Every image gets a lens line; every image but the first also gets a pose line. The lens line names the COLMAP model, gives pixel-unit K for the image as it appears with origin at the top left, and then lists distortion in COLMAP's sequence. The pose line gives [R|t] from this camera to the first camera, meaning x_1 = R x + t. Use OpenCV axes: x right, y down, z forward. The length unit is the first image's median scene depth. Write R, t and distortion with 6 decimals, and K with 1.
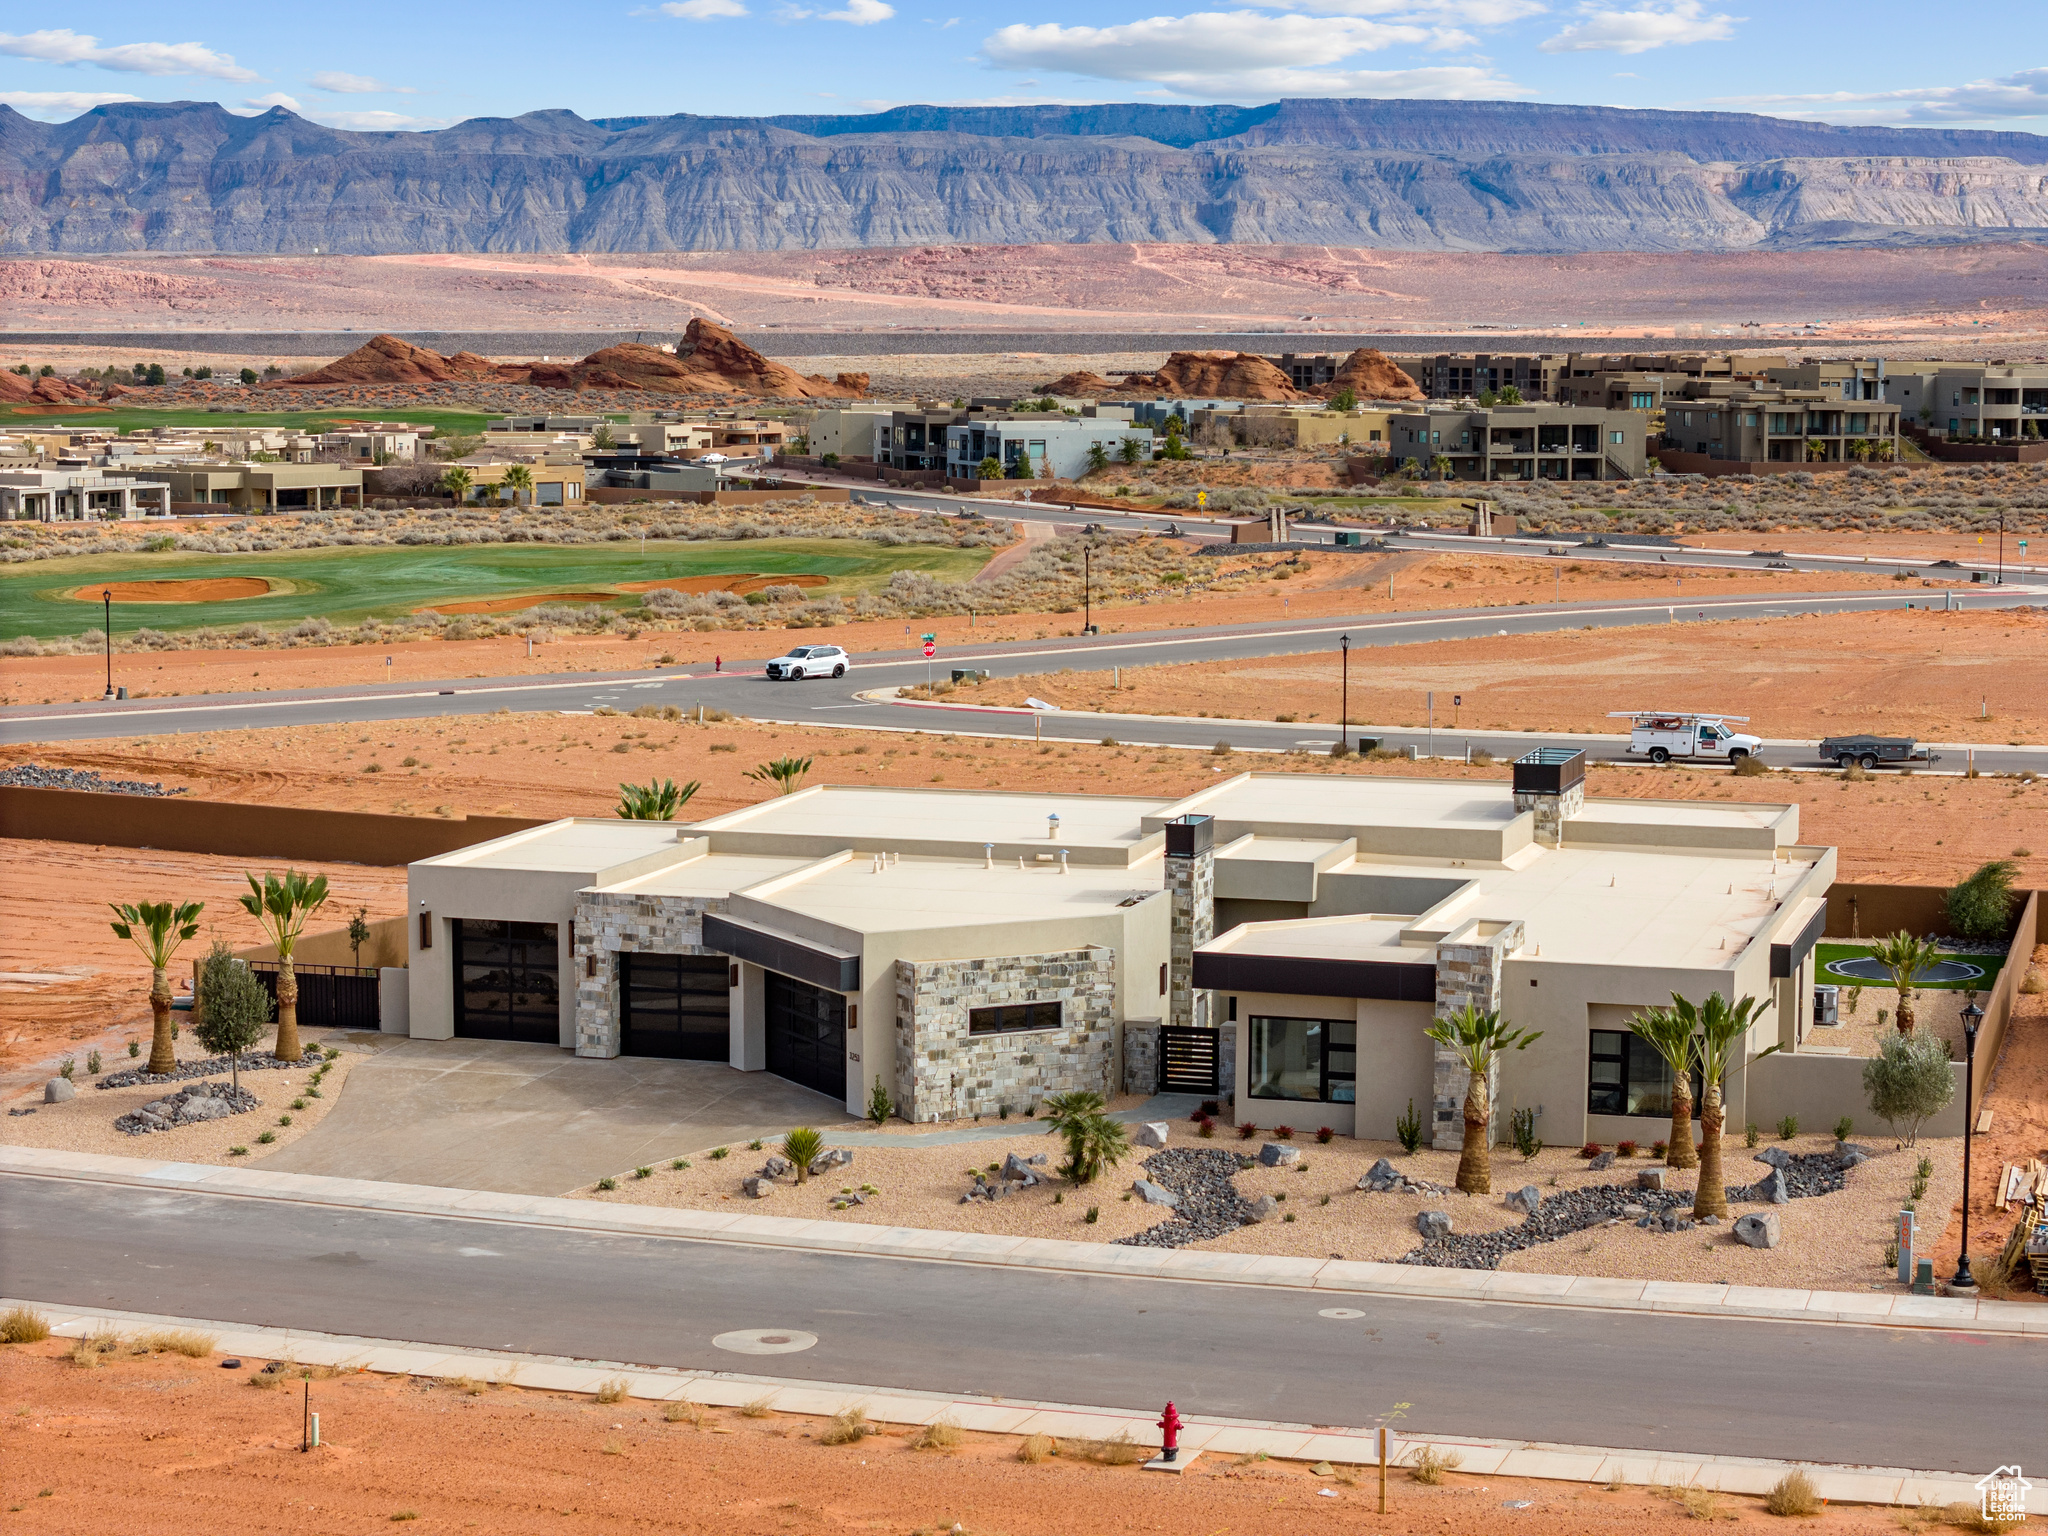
lens RADIAL K [[4190.4, 0, 1024.0], [0, 4190.4, 768.0], [0, 0, 1]] dist [-0.270774, 1.580230]
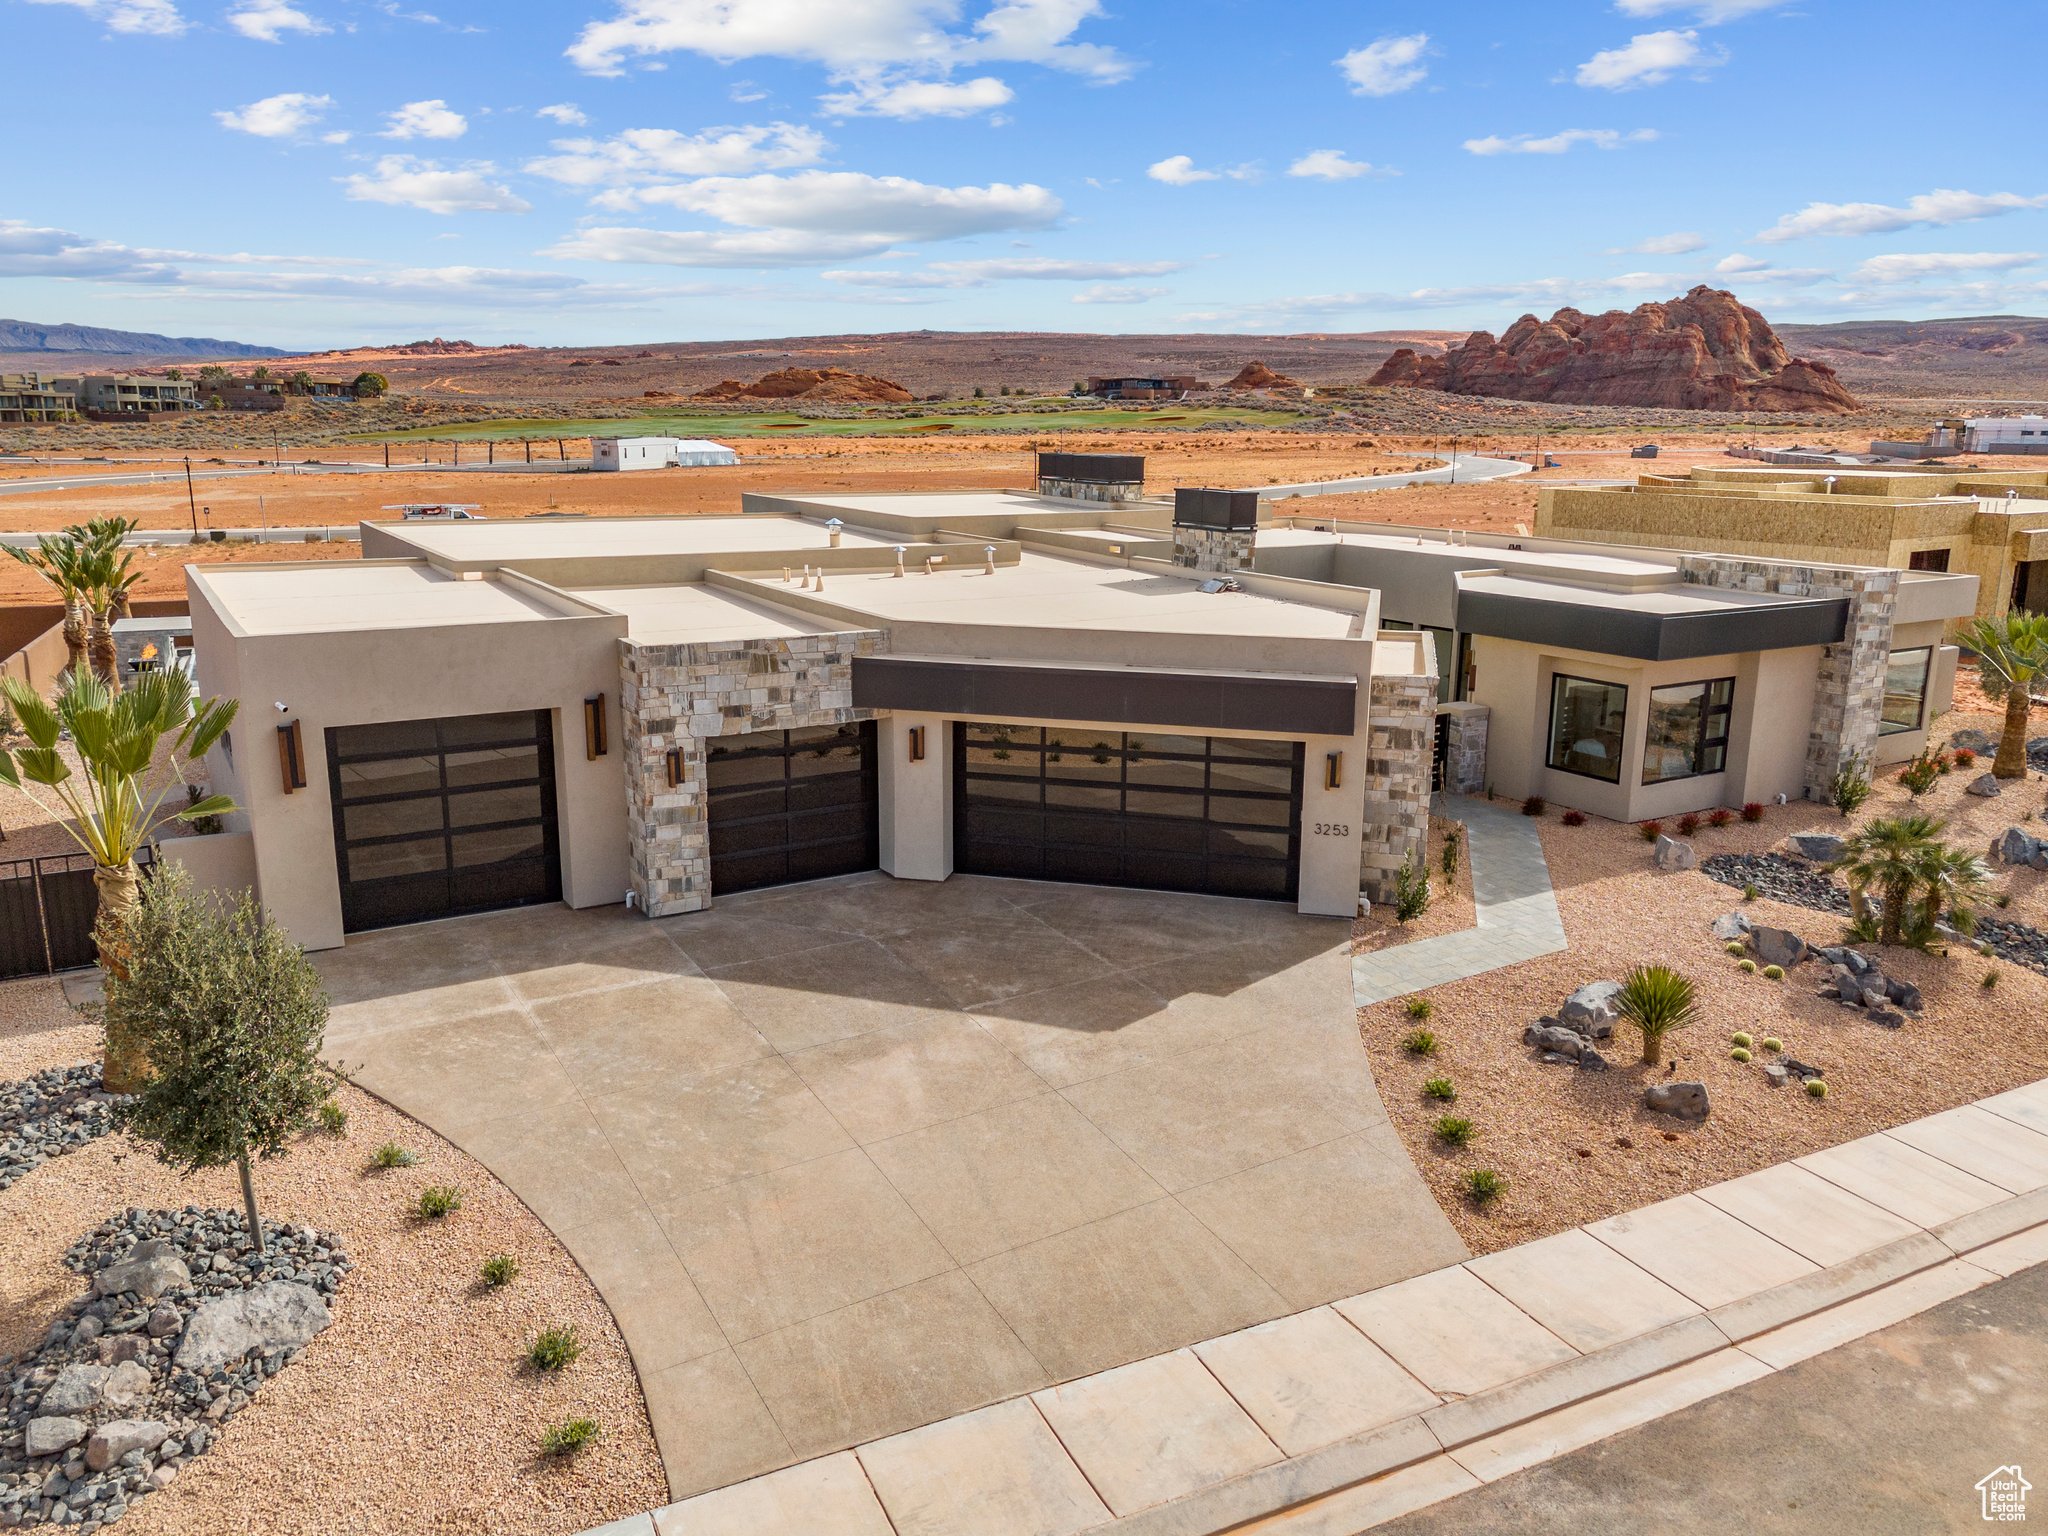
lens RADIAL K [[1497.4, 0, 1024.0], [0, 1497.4, 768.0], [0, 0, 1]] dist [0.077610, -0.063115]
pose [[0.664326, -0.168428, 0.728219, -0.228524], [0.072297, 0.984192, 0.161677, 0.015916], [-0.743939, -0.054758, 0.666001, 0.817391]]
